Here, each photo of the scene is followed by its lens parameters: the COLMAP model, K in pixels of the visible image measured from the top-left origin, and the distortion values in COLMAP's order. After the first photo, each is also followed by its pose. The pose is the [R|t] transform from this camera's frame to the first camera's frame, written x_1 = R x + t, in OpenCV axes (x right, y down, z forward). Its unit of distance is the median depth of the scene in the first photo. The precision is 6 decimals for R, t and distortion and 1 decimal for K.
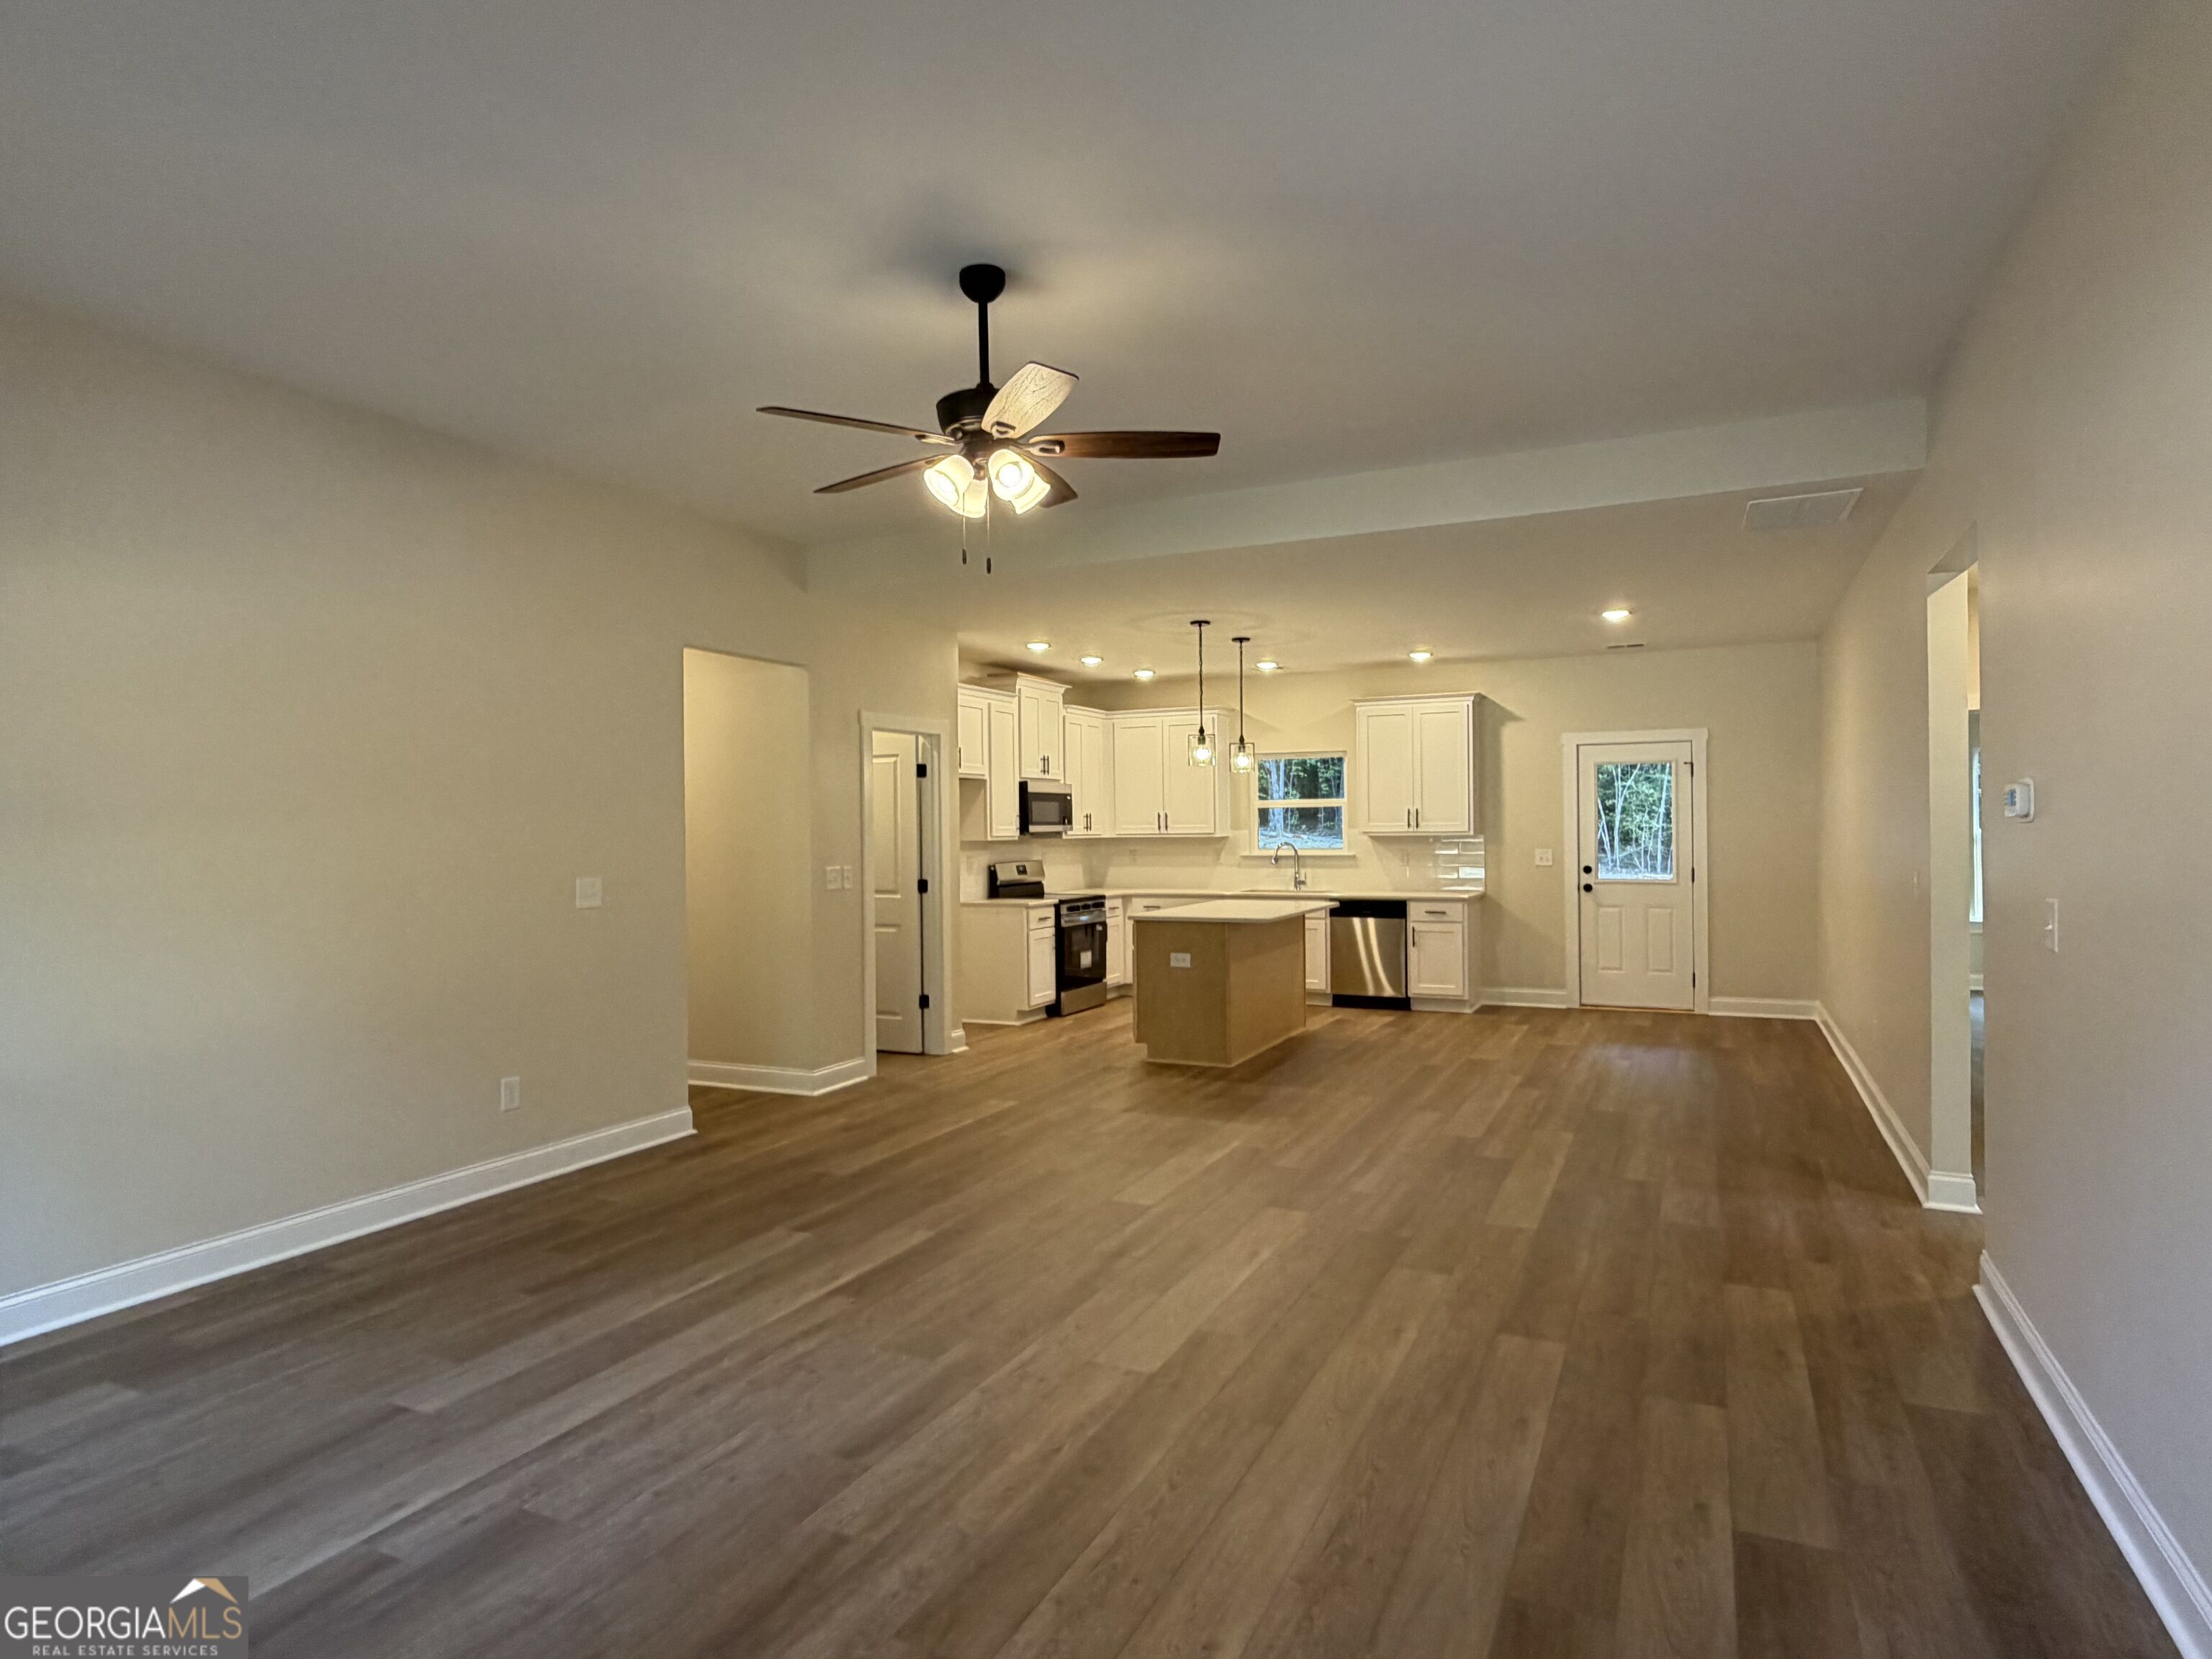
lens RADIAL K [[1259.2, 0, 1111.0], [0, 1259.2, 829.7], [0, 0, 1]] dist [-0.004926, -0.001195]
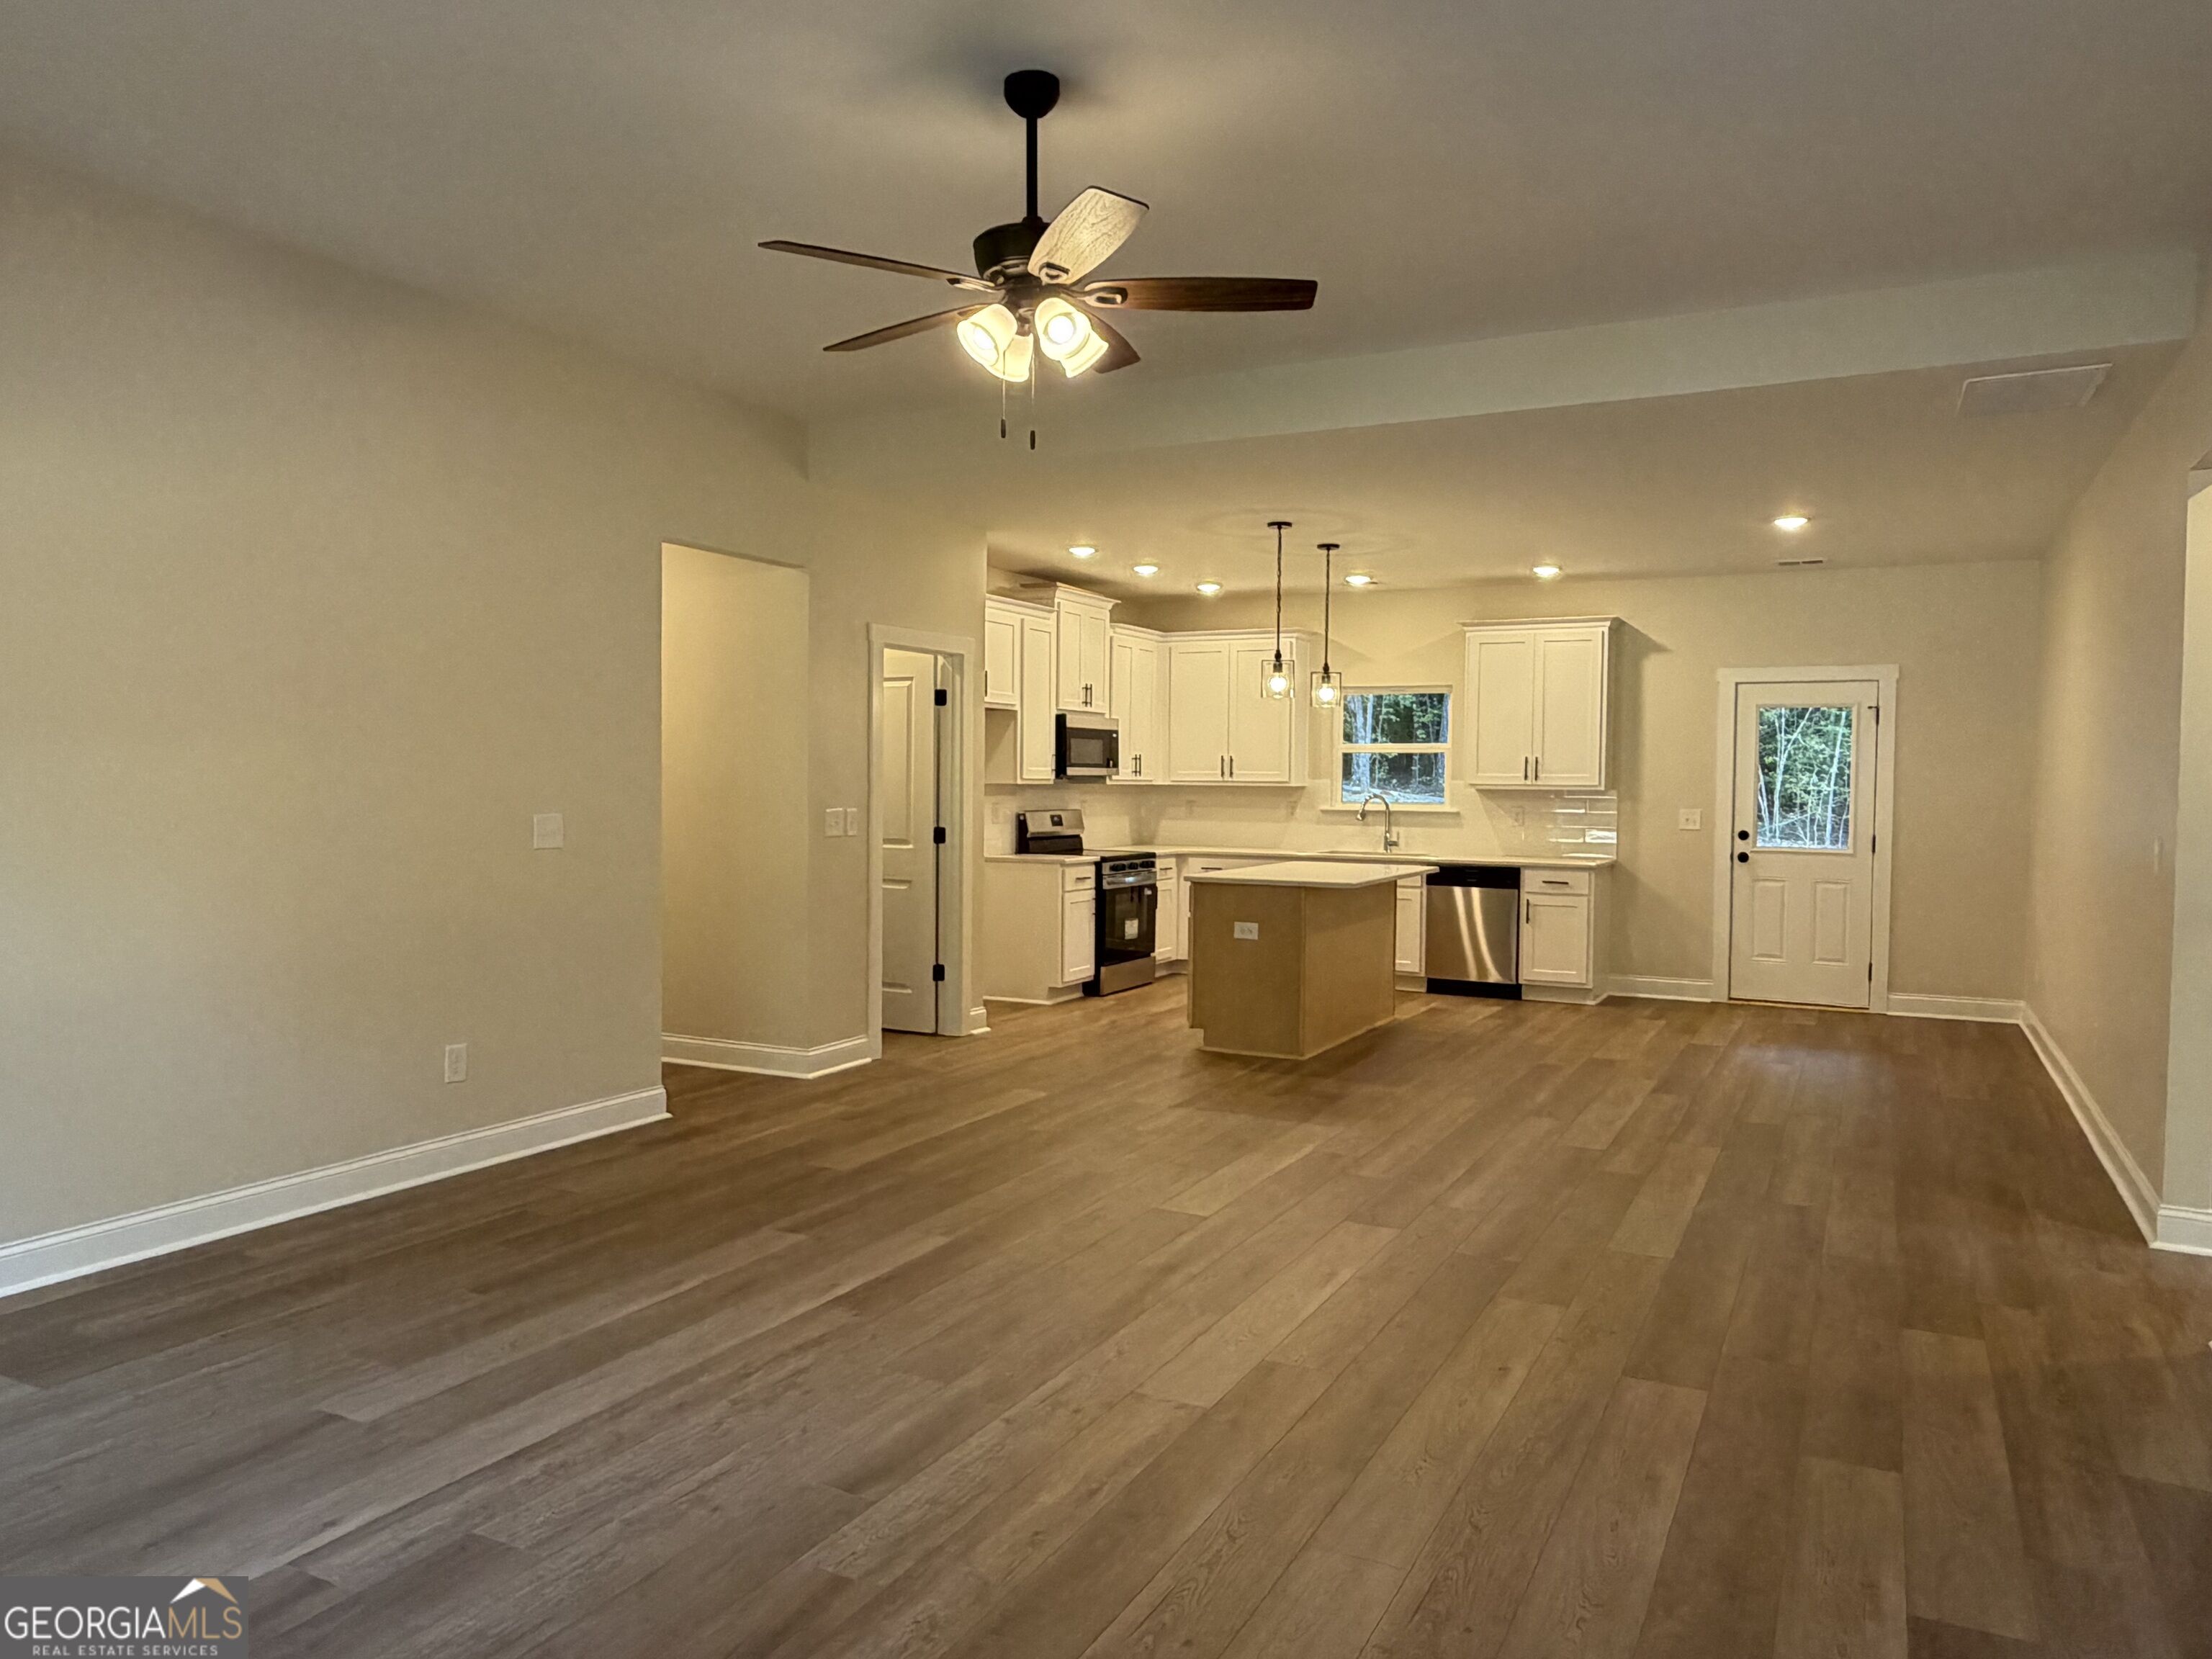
lens RADIAL K [[1509.0, 0, 1106.0], [0, 1509.0, 829.5], [0, 0, 1]] dist [-0.002957, -0.002788]
pose [[0.999125, 0.022600, -0.035187, -0.003584], [-0.021455, 0.999239, 0.032584, 0.005739], [0.035896, -0.031800, 0.998849, 0.000785]]
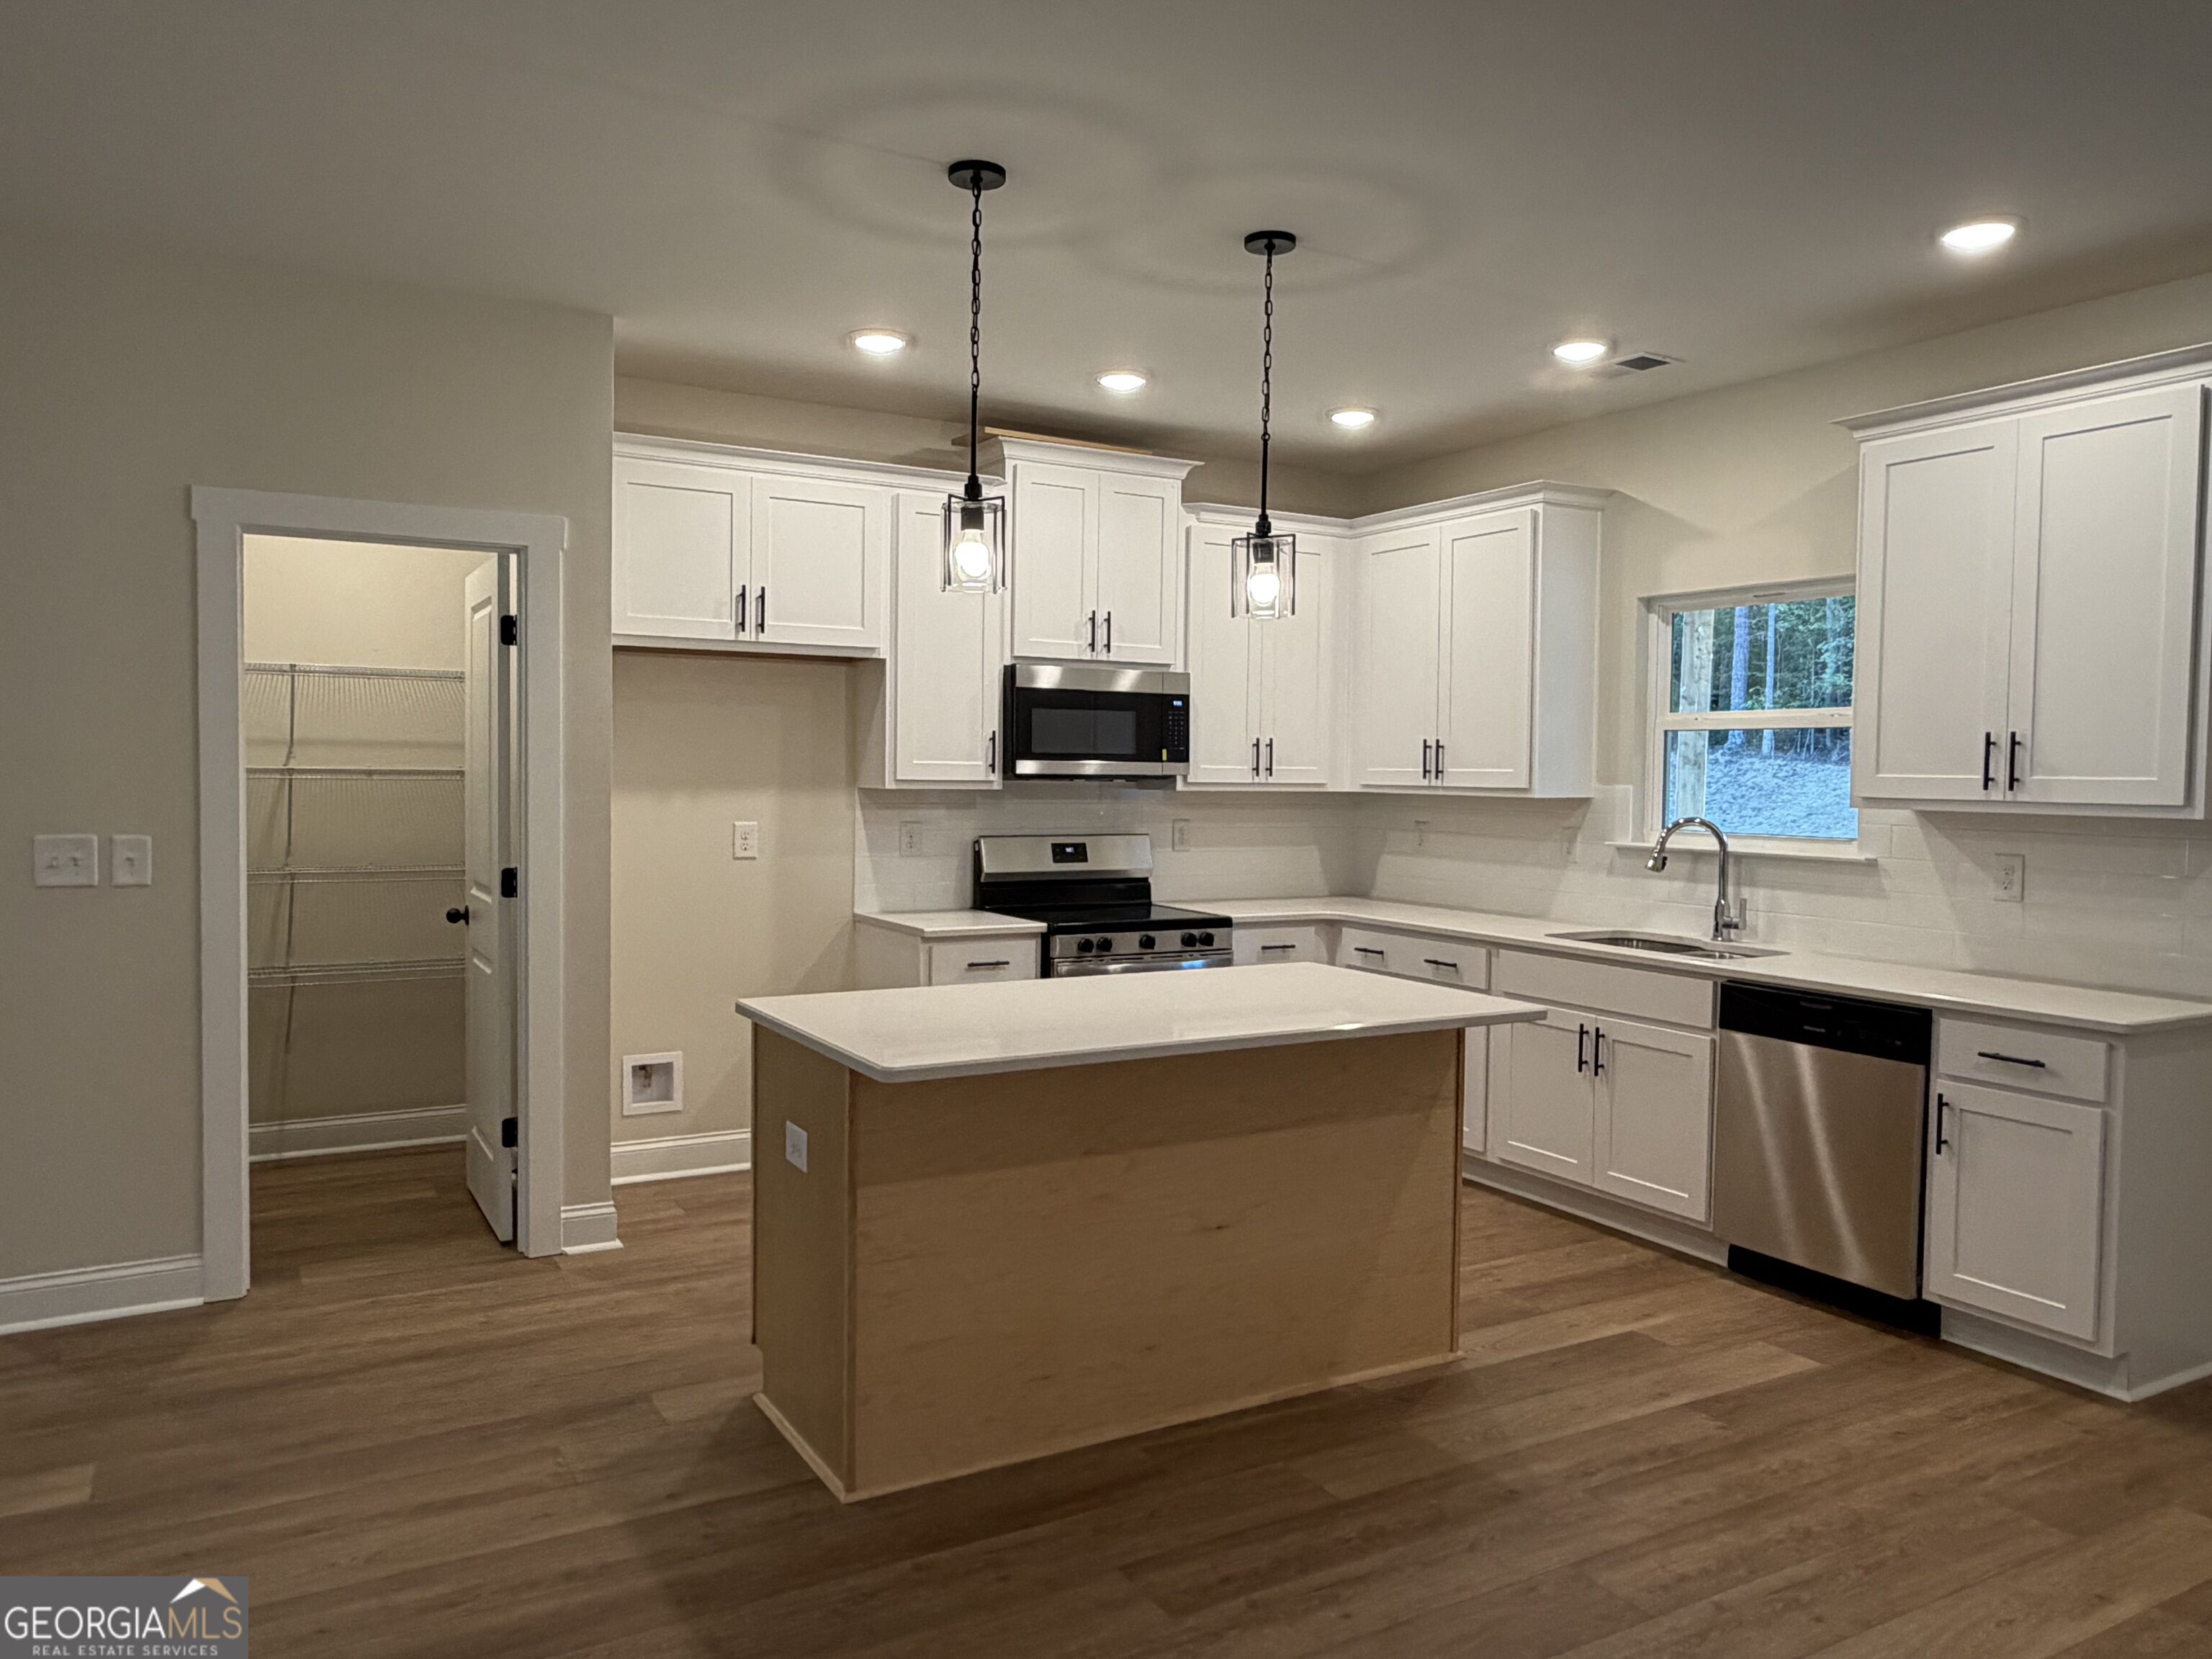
lens RADIAL K [[1531.8, 0, 1096.5], [0, 1531.8, 826.8], [0, 0, 1]] dist [-0.000074, 0.002054]
pose [[0.821161, 0.044025, -0.568995, 0.342179], [-0.023435, 0.998780, 0.043459, -0.004825], [0.570215, -0.022353, 0.821192, 0.664922]]
